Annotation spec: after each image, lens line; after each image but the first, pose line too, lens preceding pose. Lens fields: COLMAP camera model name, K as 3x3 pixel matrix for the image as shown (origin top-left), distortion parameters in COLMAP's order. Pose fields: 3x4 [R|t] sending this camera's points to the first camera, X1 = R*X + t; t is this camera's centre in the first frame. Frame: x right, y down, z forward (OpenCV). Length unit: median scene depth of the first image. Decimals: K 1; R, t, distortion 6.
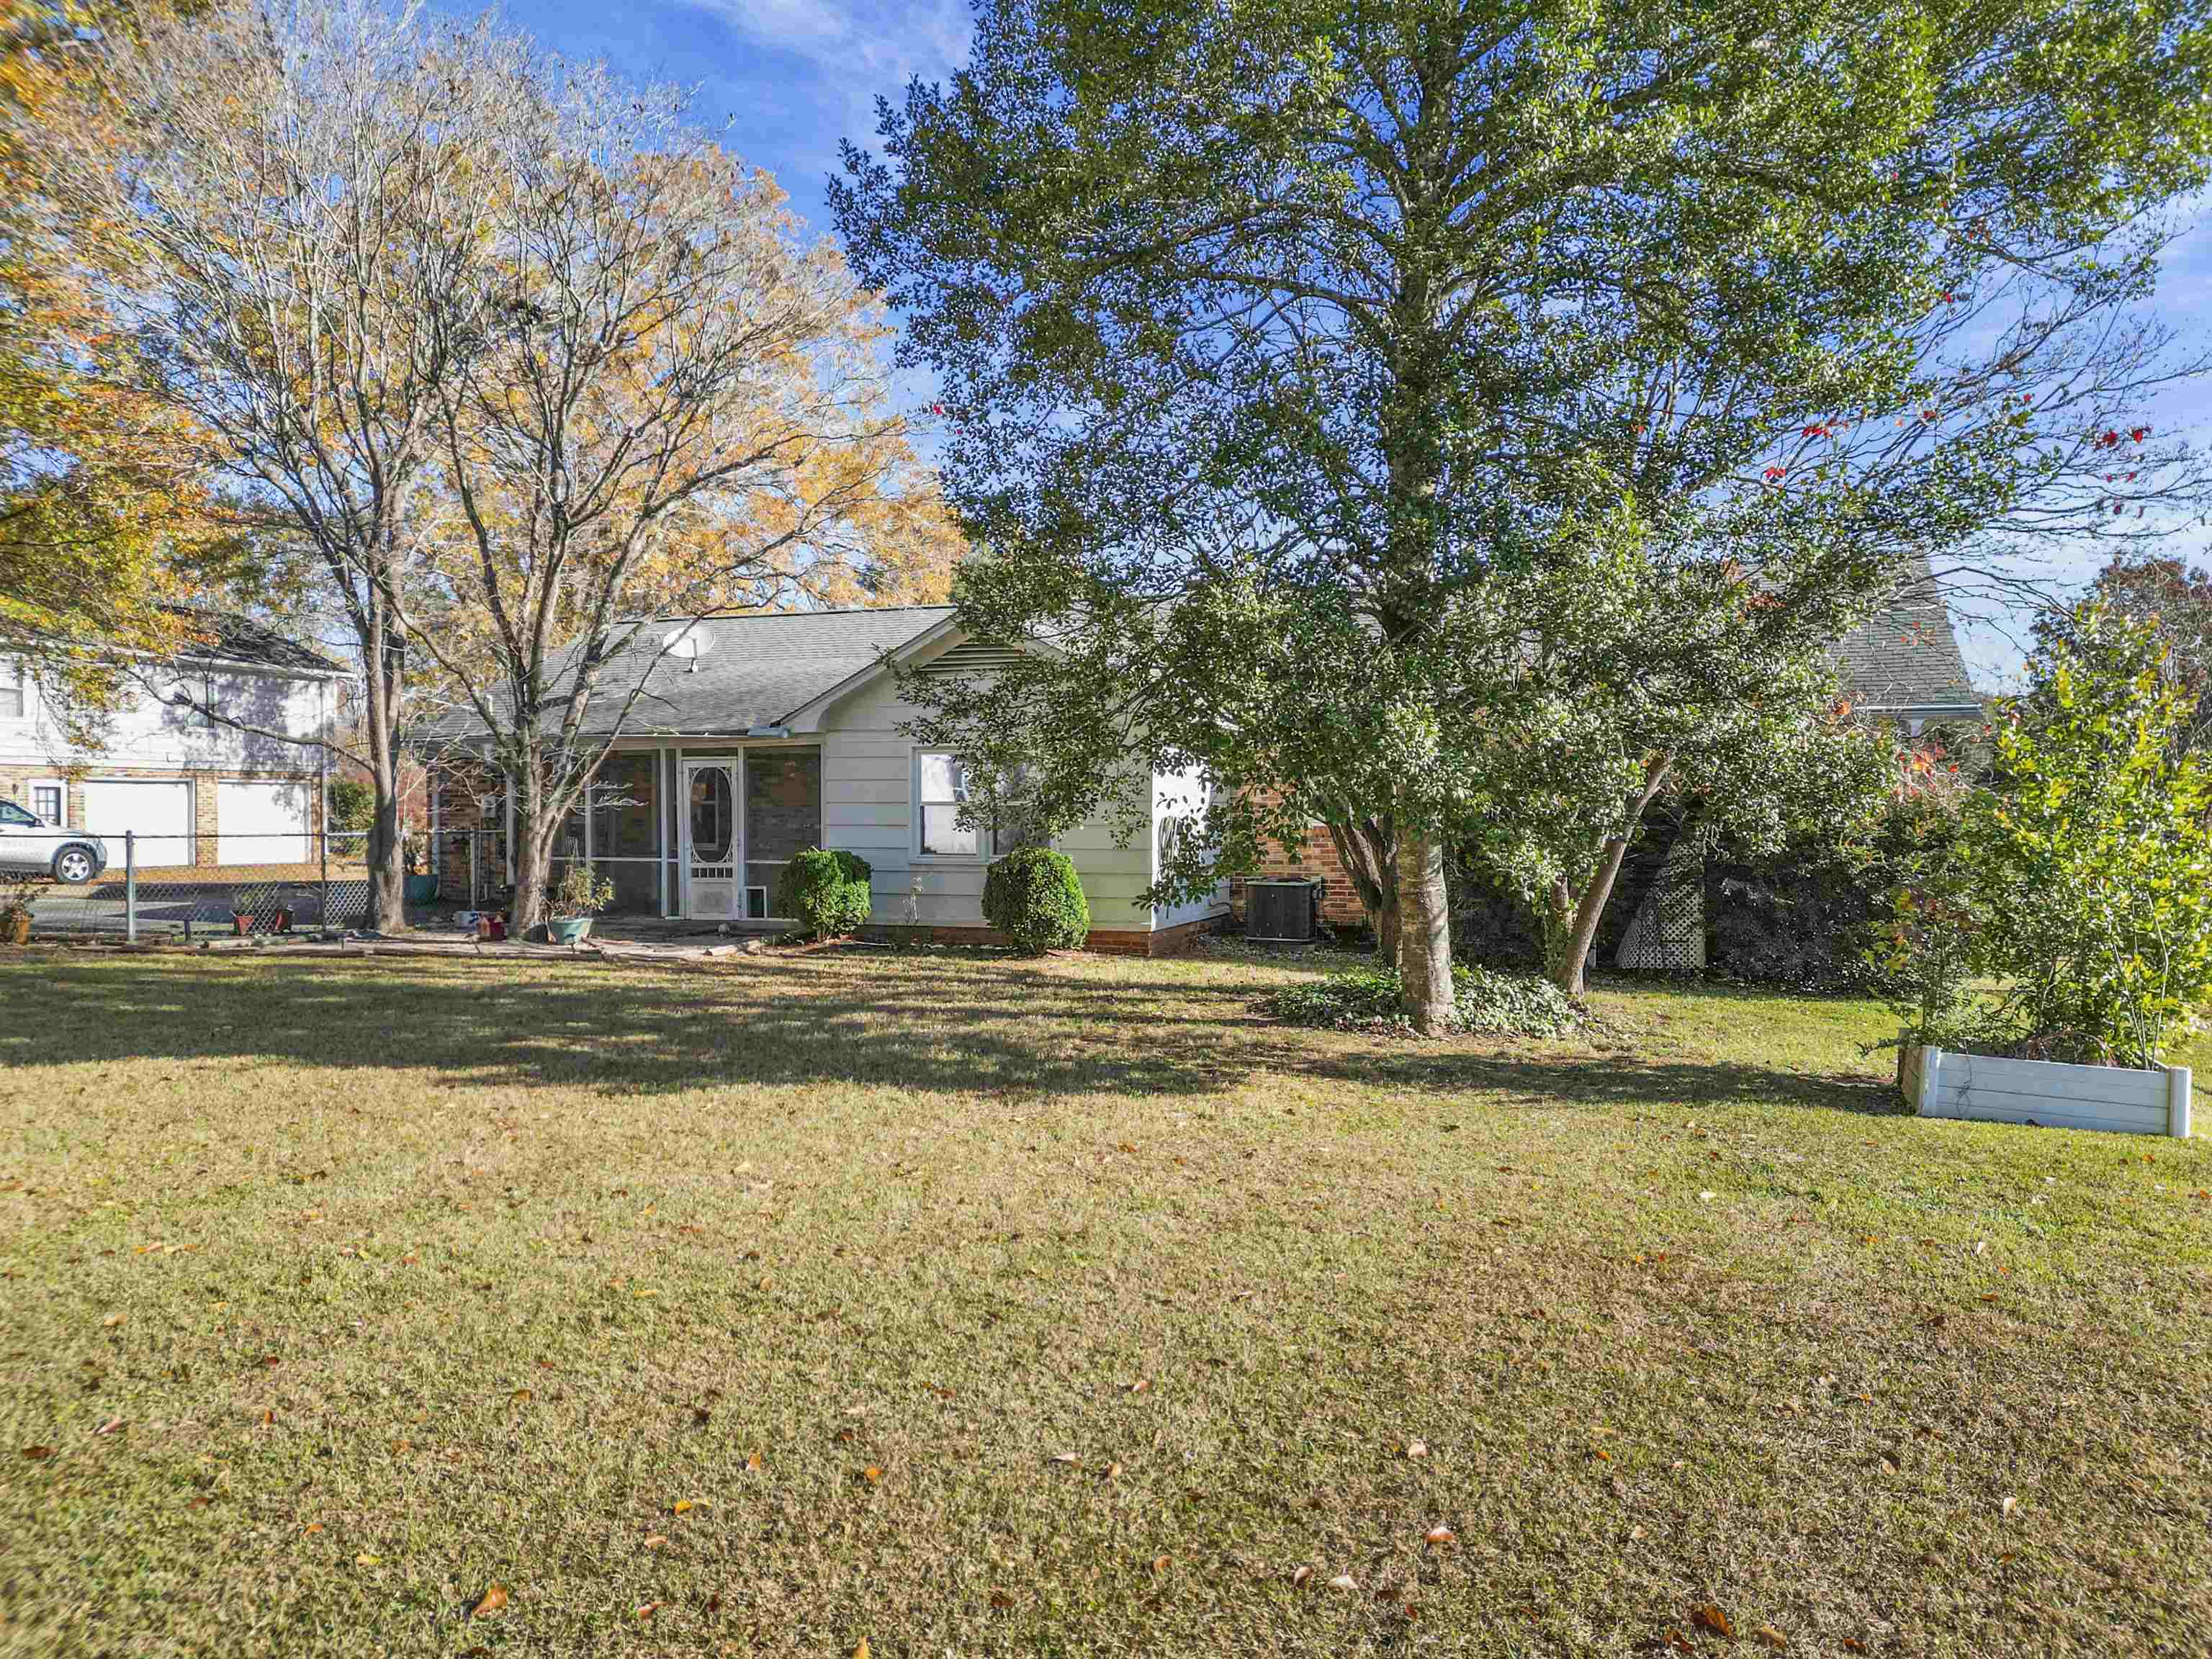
lens RADIAL K [[1551.9, 0, 1106.0], [0, 1551.9, 829.5], [0, 0, 1]] dist [0.066247, 0.000385]
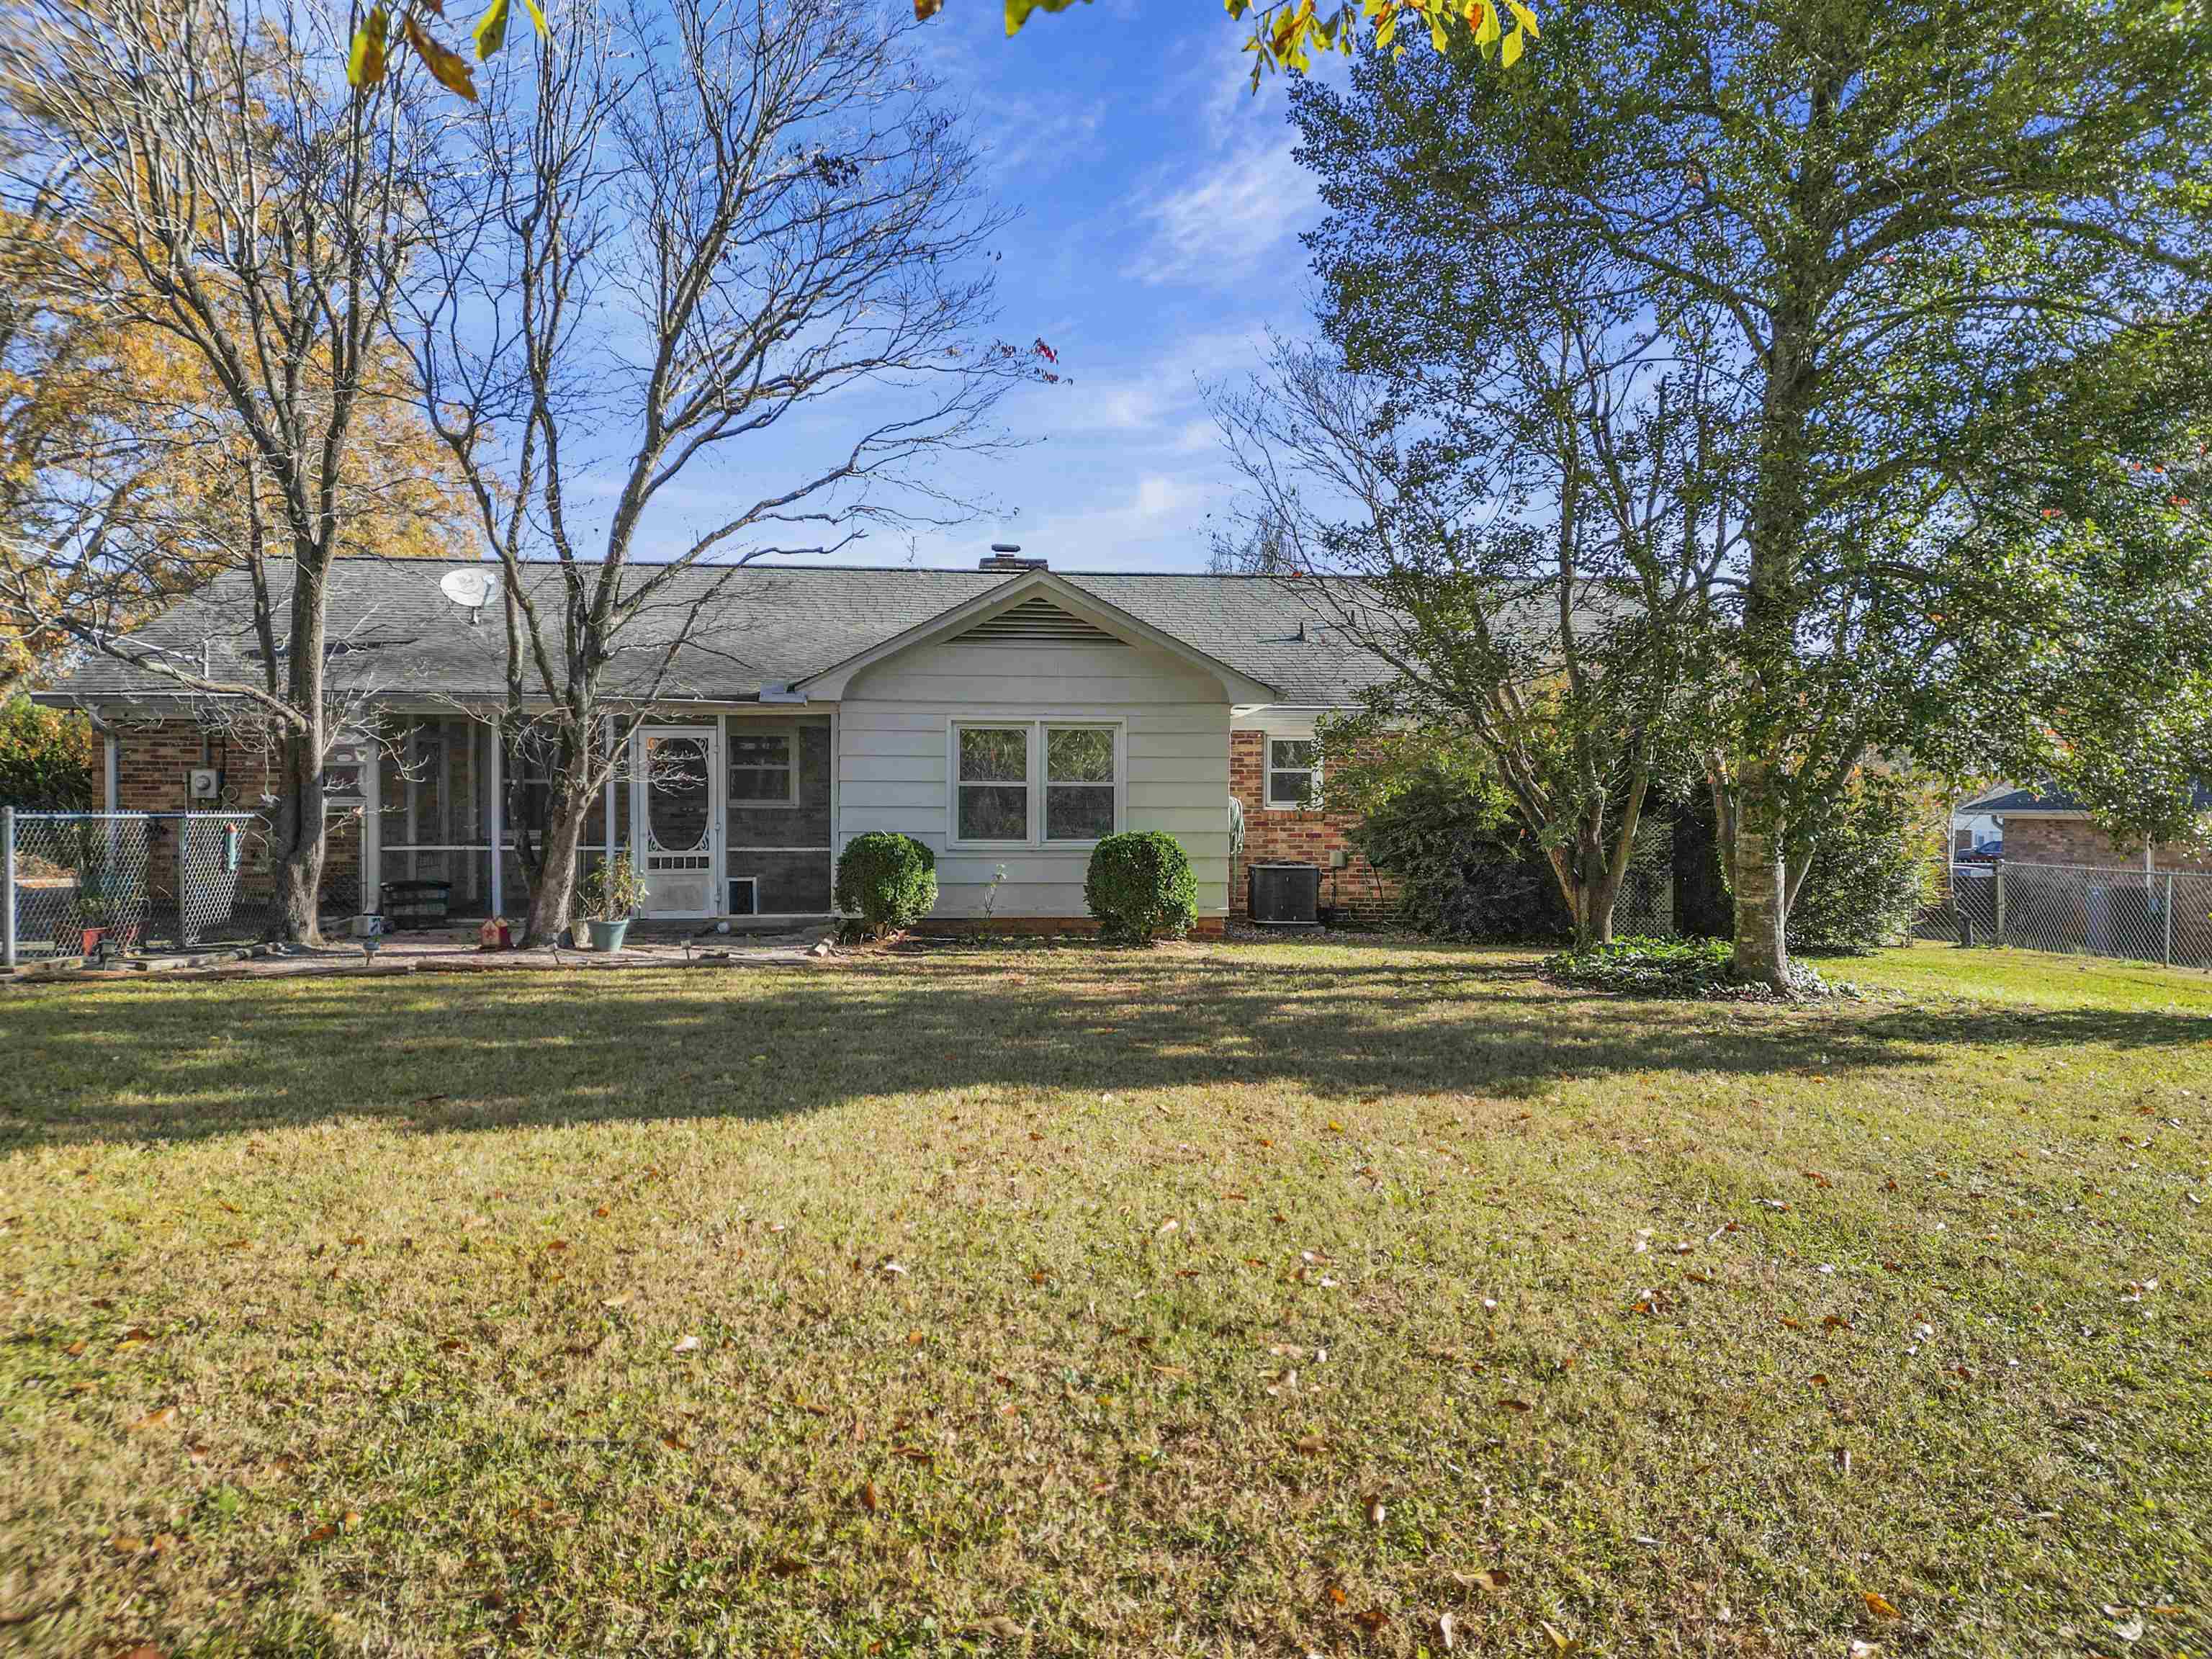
lens RADIAL K [[1551.9, 0, 1106.0], [0, 1551.9, 829.5], [0, 0, 1]] dist [0.066247, 0.000385]
pose [[0.894207, 0.000706, 0.447653, -0.441314], [-0.001696, 0.999997, 0.001809, 0.008092], [-0.447651, -0.002377, 0.894205, 0.148438]]
